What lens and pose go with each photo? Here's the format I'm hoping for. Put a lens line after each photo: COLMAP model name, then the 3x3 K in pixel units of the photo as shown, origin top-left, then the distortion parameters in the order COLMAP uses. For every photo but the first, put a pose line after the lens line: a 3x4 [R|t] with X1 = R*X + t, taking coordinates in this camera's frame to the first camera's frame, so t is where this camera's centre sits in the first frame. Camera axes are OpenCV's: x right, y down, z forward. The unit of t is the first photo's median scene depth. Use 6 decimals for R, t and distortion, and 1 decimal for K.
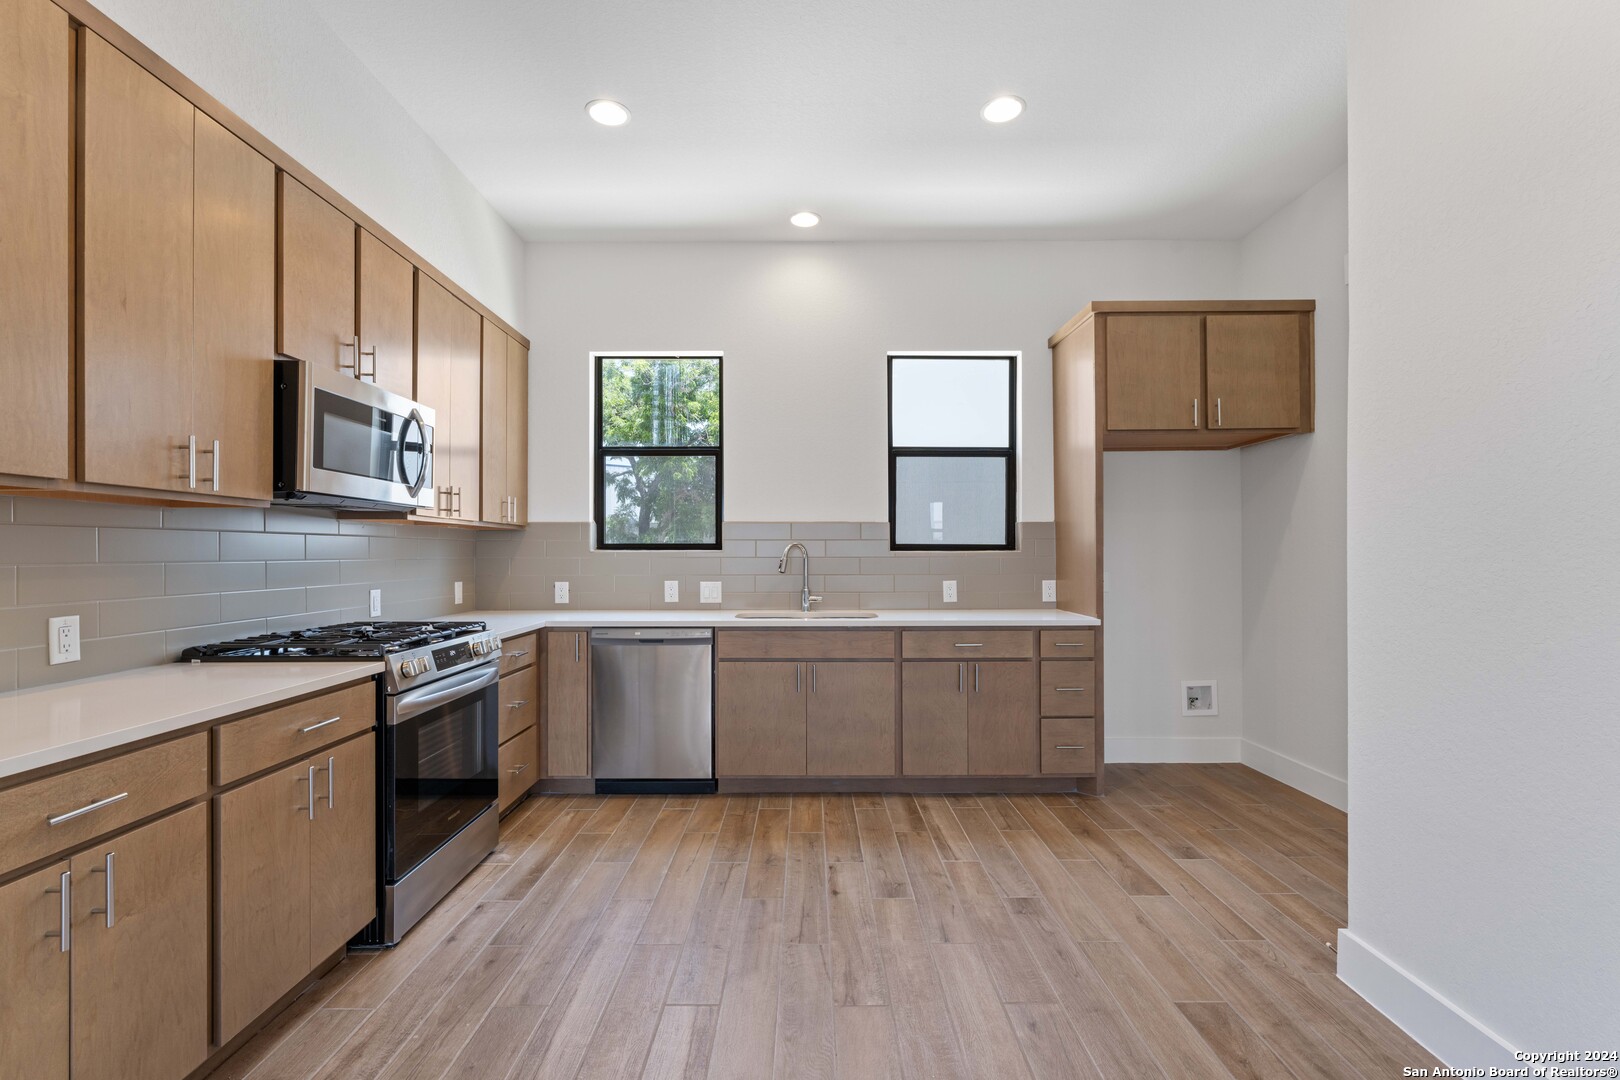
lens RADIAL K [[736.1, 0, 806.0], [0, 736.1, 551.5], [0, 0, 1]] dist [-0.004903, 0.000770]
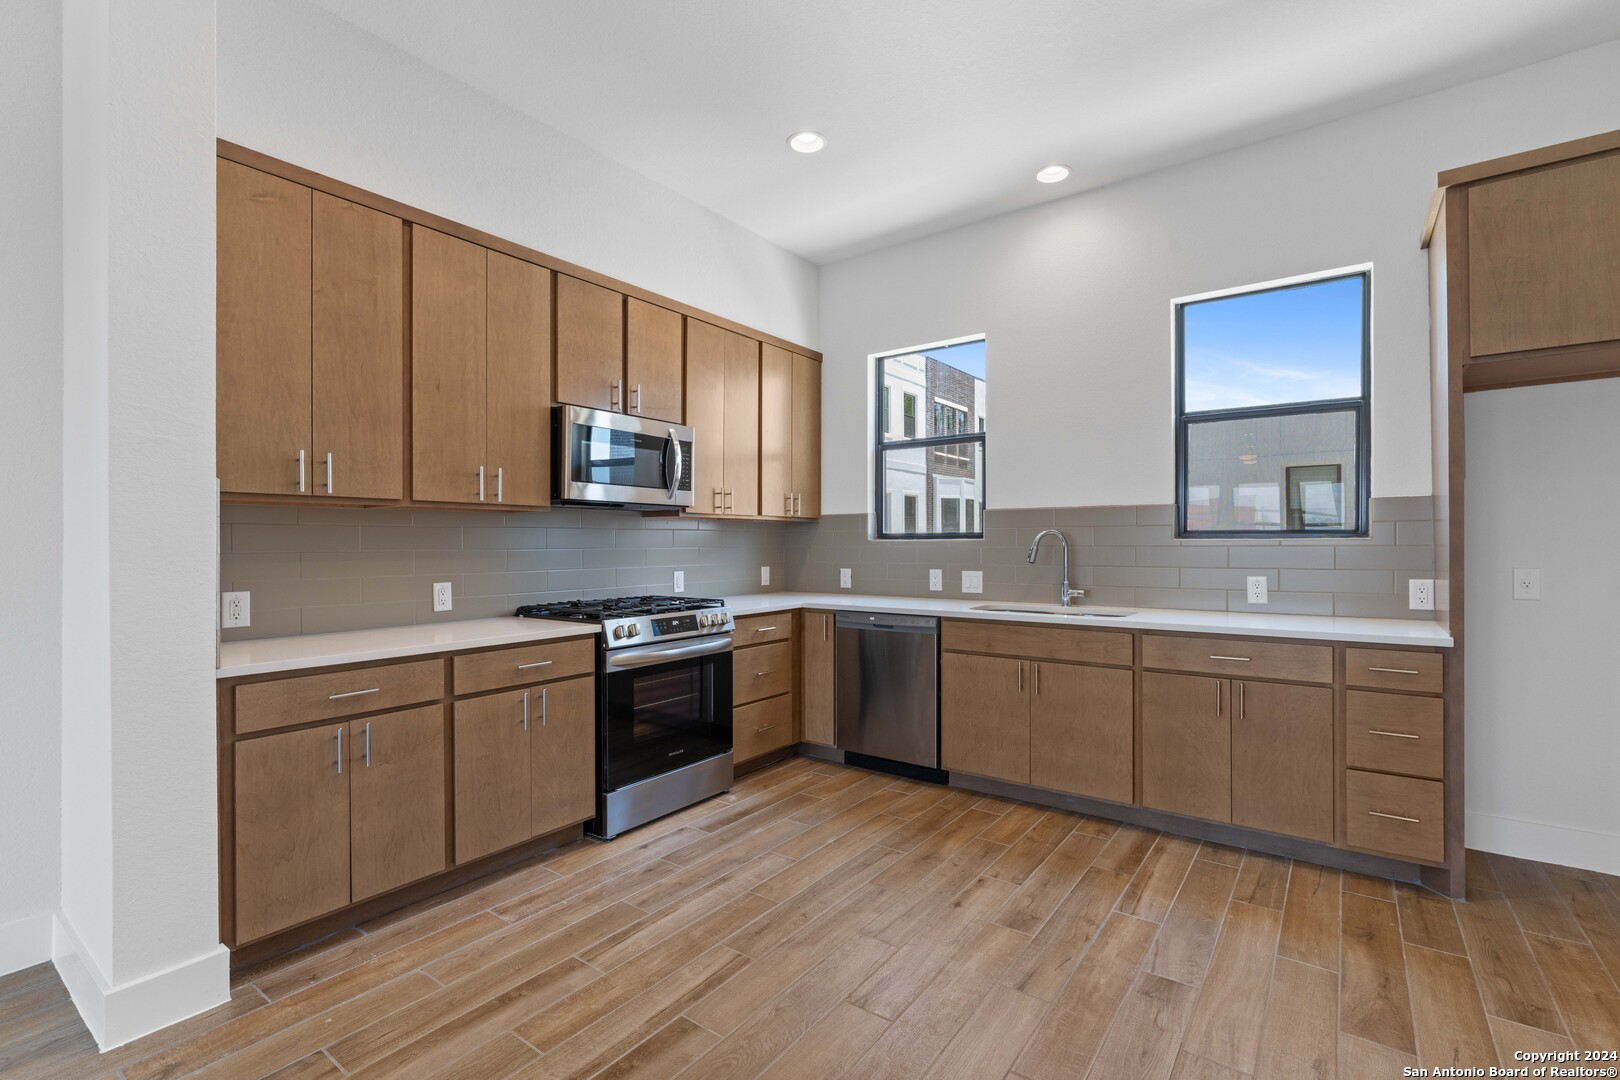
lens RADIAL K [[736.1, 0, 805.4], [0, 736.1, 541.5], [0, 0, 1]] dist [-0.004903, 0.000770]
pose [[0.798024, -0.002627, -0.602620, 0.394601], [0.004054, 0.999991, 0.001010, -0.000421], [0.602612, -0.003249, 0.798027, 0.119681]]
